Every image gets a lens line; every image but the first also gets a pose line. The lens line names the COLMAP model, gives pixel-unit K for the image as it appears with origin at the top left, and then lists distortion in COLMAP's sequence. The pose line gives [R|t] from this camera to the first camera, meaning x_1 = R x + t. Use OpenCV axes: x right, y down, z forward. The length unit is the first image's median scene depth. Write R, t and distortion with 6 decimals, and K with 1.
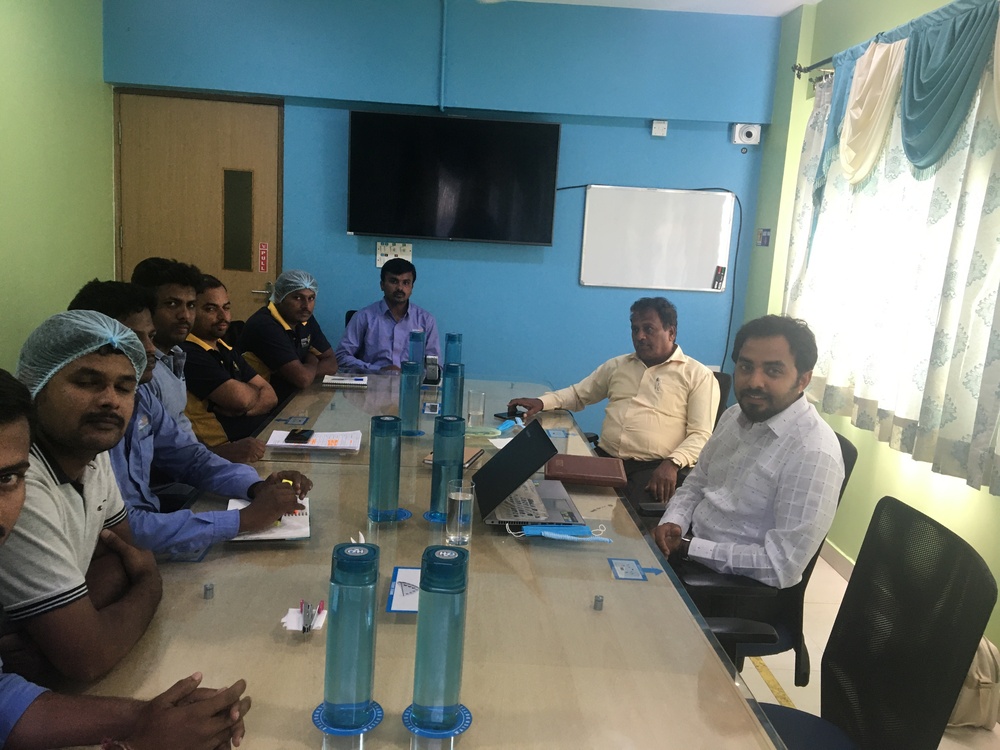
lens RADIAL K [[822.9, 0, 500.0], [0, 822.9, 375.0], [0, 0, 1]] dist [0.115596, -0.000579]
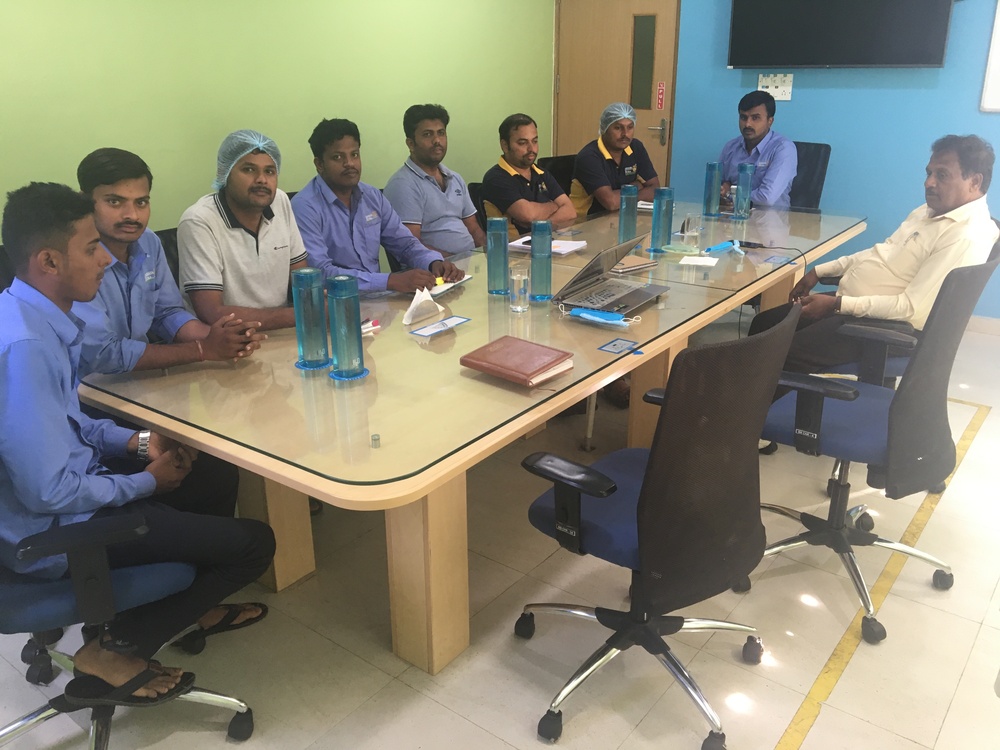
lens RADIAL K [[856.2, 0, 500.0], [0, 856.2, 375.0], [0, 0, 1]] dist [0.001018, -0.008856]
pose [[0.766321, 0.159921, -0.622236, 0.404031], [-0.052430, 0.980860, 0.187520, 0.023961], [0.640316, -0.111077, 0.760038, -0.037170]]
